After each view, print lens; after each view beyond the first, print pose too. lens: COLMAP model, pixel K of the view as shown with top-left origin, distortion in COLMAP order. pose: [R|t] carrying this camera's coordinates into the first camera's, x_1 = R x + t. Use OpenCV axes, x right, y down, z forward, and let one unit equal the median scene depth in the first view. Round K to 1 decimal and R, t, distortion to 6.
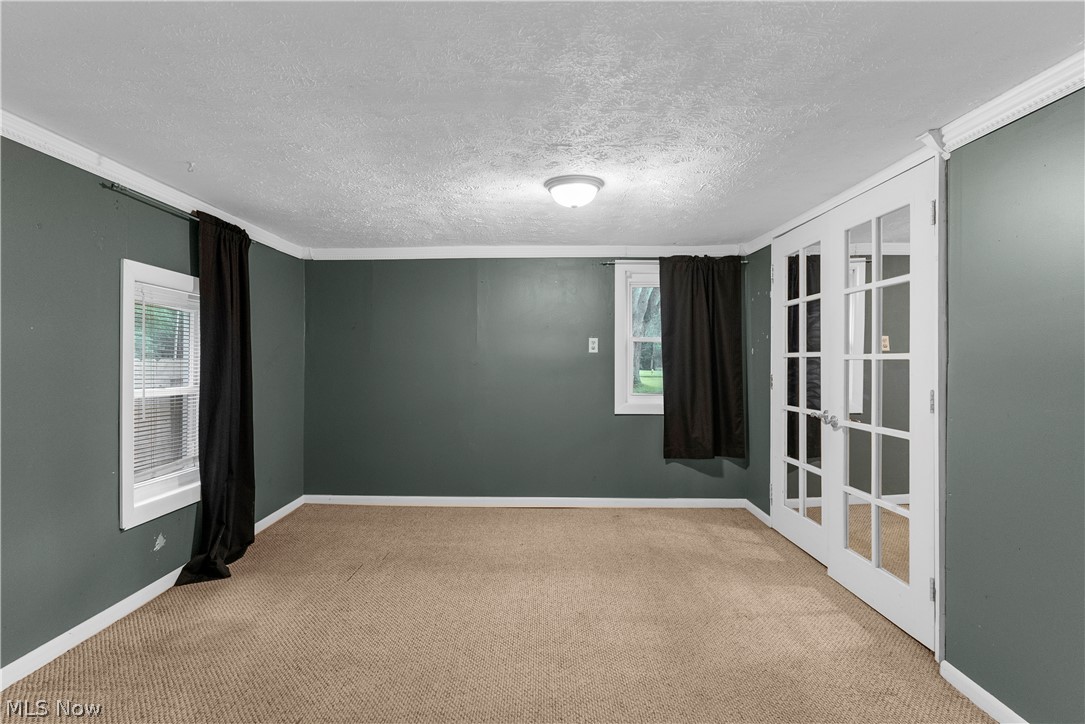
lens RADIAL K [[528.4, 0, 540.7], [0, 528.4, 362.4], [0, 0, 1]] dist [0.003481, -0.002227]
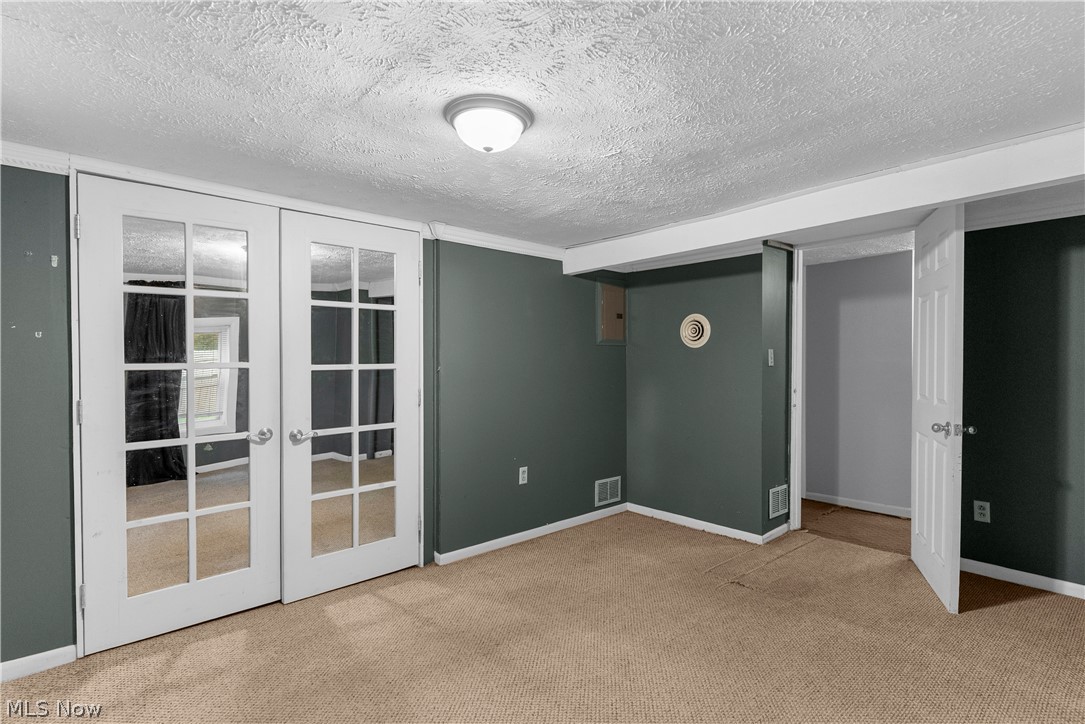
lens RADIAL K [[528.4, 0, 539.6], [0, 528.4, 366.1], [0, 0, 1]] dist [0.003481, -0.002227]
pose [[-0.690868, -0.001207, 0.722980, -0.457954], [0.001661, 0.999993, 0.003257, -0.012606], [-0.722979, 0.003451, -0.690861, 1.425201]]
